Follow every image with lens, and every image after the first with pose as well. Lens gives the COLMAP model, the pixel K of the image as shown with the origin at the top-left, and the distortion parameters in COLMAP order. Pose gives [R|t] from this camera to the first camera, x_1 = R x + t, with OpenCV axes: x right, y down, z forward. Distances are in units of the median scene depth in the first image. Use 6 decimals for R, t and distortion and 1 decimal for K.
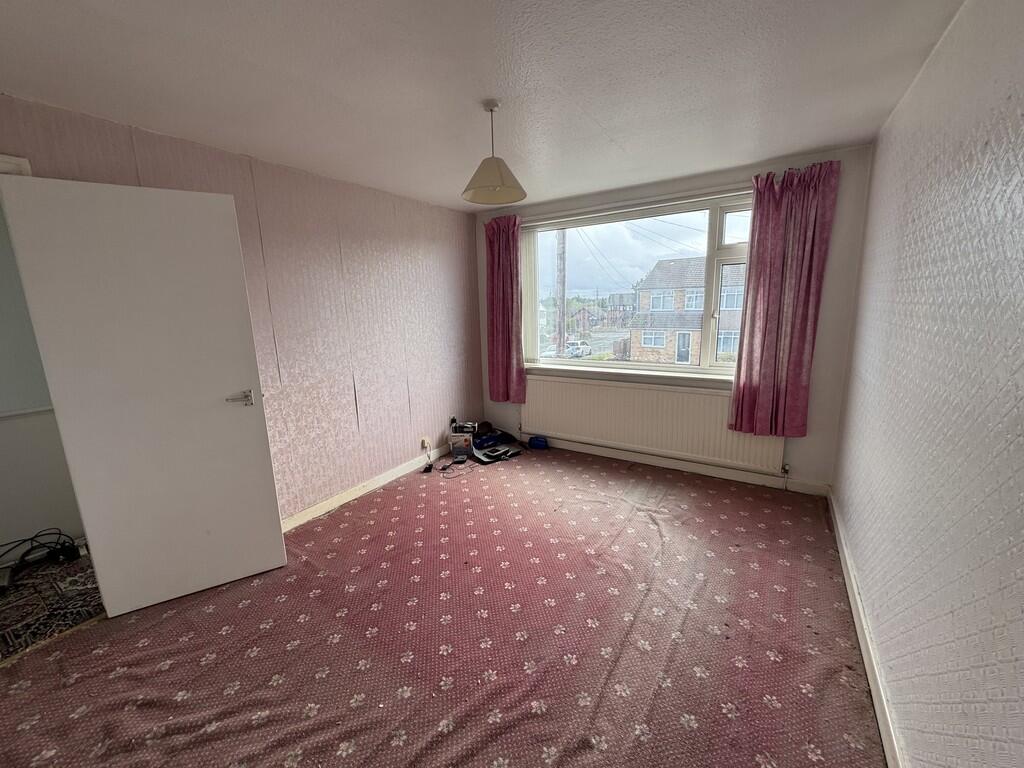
lens RADIAL K [[409.4, 0, 508.8], [0, 409.4, 383.2], [0, 0, 1]] dist [-0.002285, 0.001171]
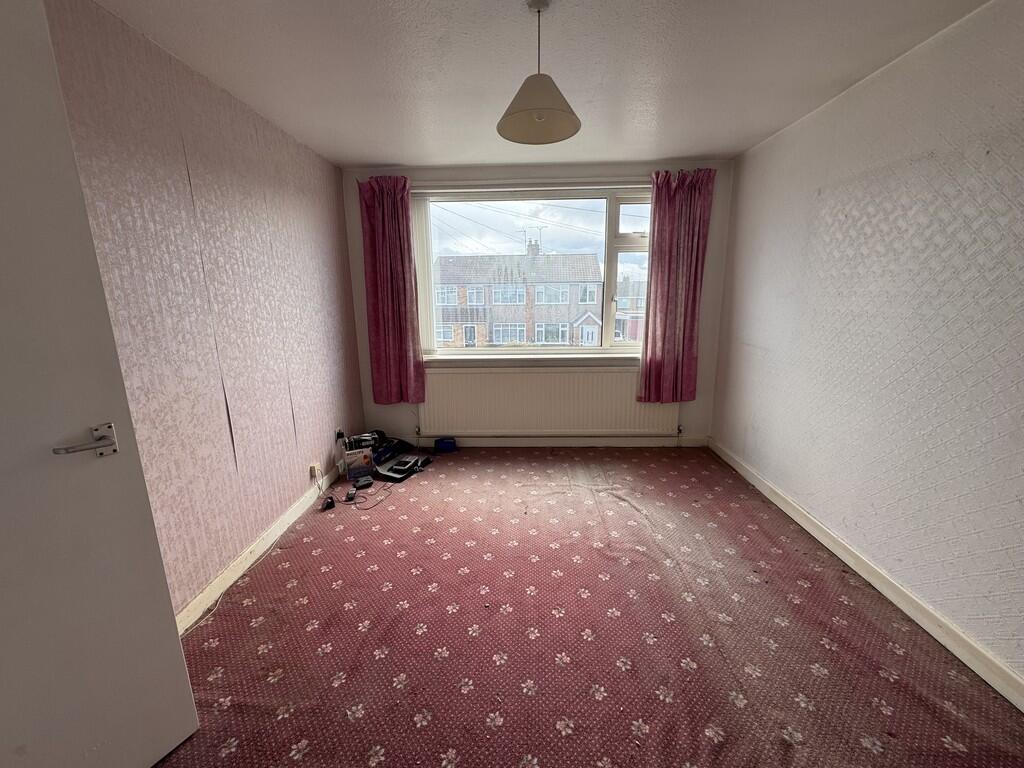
lens RADIAL K [[409.4, 0, 513.5], [0, 409.4, 383.9], [0, 0, 1]] dist [-0.002285, 0.001171]
pose [[0.854020, -0.092869, 0.511883, -0.311714], [0.086923, 0.995579, 0.035603, -0.004343], [-0.512927, 0.014088, 0.858317, 0.220514]]
